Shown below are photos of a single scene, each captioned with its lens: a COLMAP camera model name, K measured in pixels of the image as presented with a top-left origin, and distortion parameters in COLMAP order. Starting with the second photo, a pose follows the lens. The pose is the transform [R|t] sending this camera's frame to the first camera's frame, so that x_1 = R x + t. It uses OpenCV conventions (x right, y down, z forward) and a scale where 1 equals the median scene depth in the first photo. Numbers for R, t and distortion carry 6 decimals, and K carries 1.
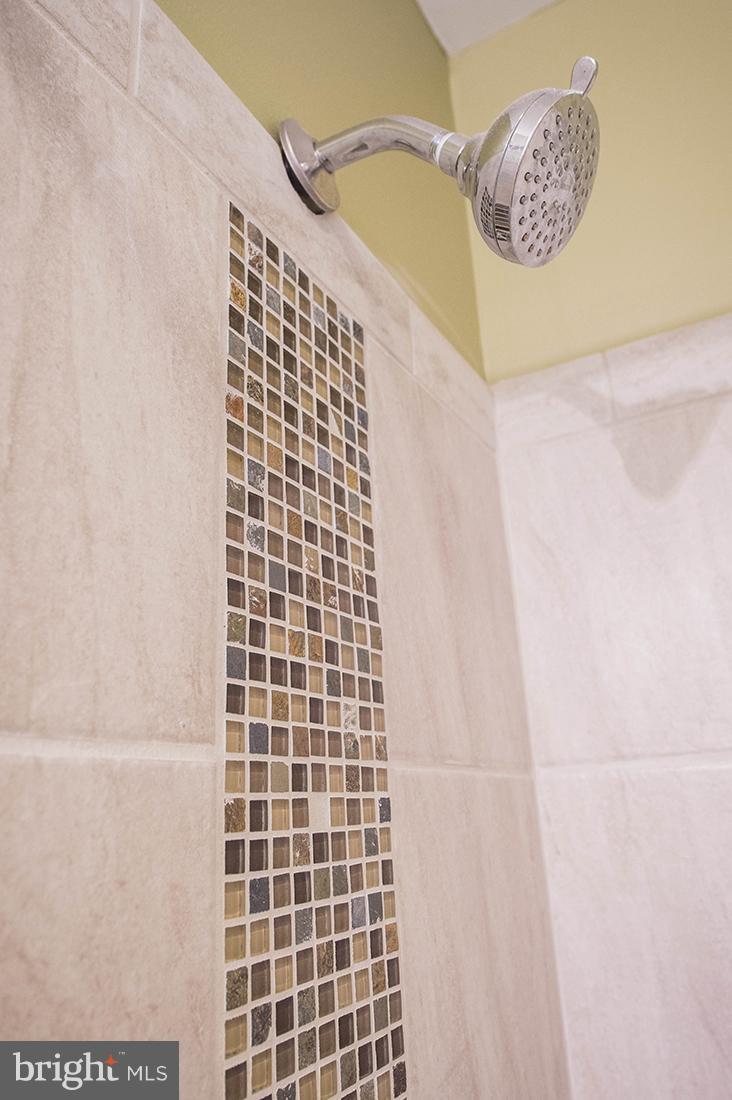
lens RADIAL K [[769.1, 0, 366.0], [0, 769.1, 550.0], [0, 0, 1]] dist [0.000087, -0.000018]
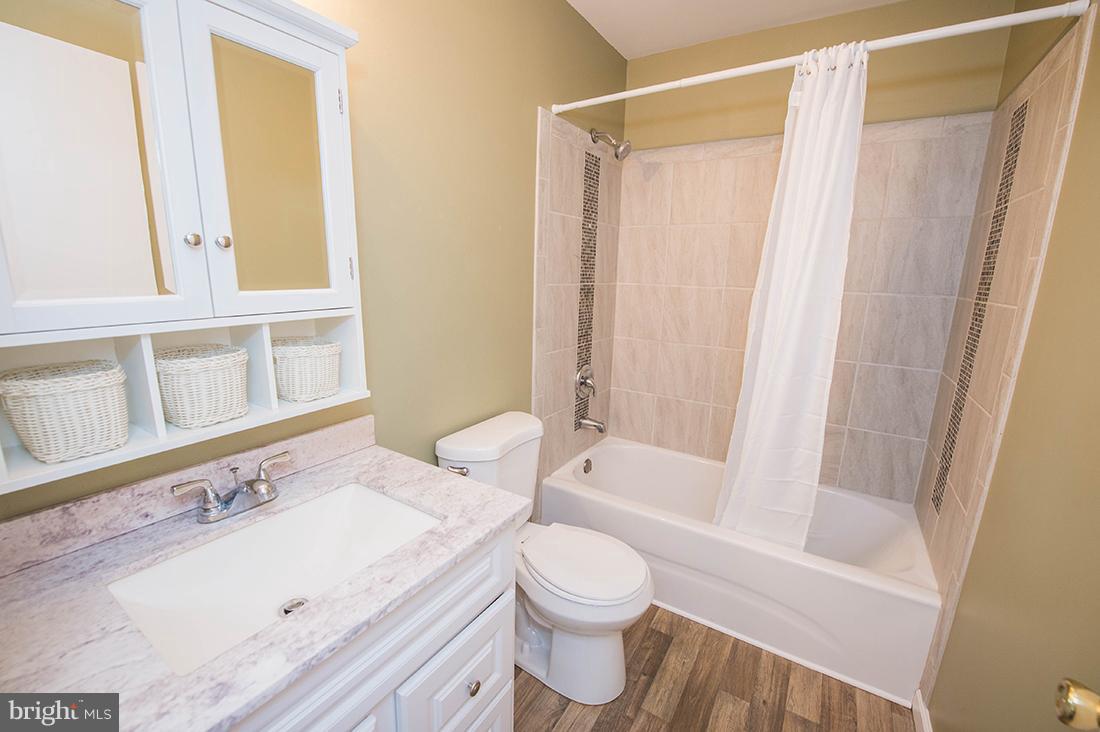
lens RADIAL K [[457.5, 0, 546.3], [0, 457.5, 367.6], [0, 0, 1]] dist [-0.017967, -0.000721]
pose [[0.995625, 0.086912, -0.034322, -0.201222], [-0.056976, 0.855757, 0.514232, -0.832738], [0.074064, -0.510027, 0.856964, -3.856396]]
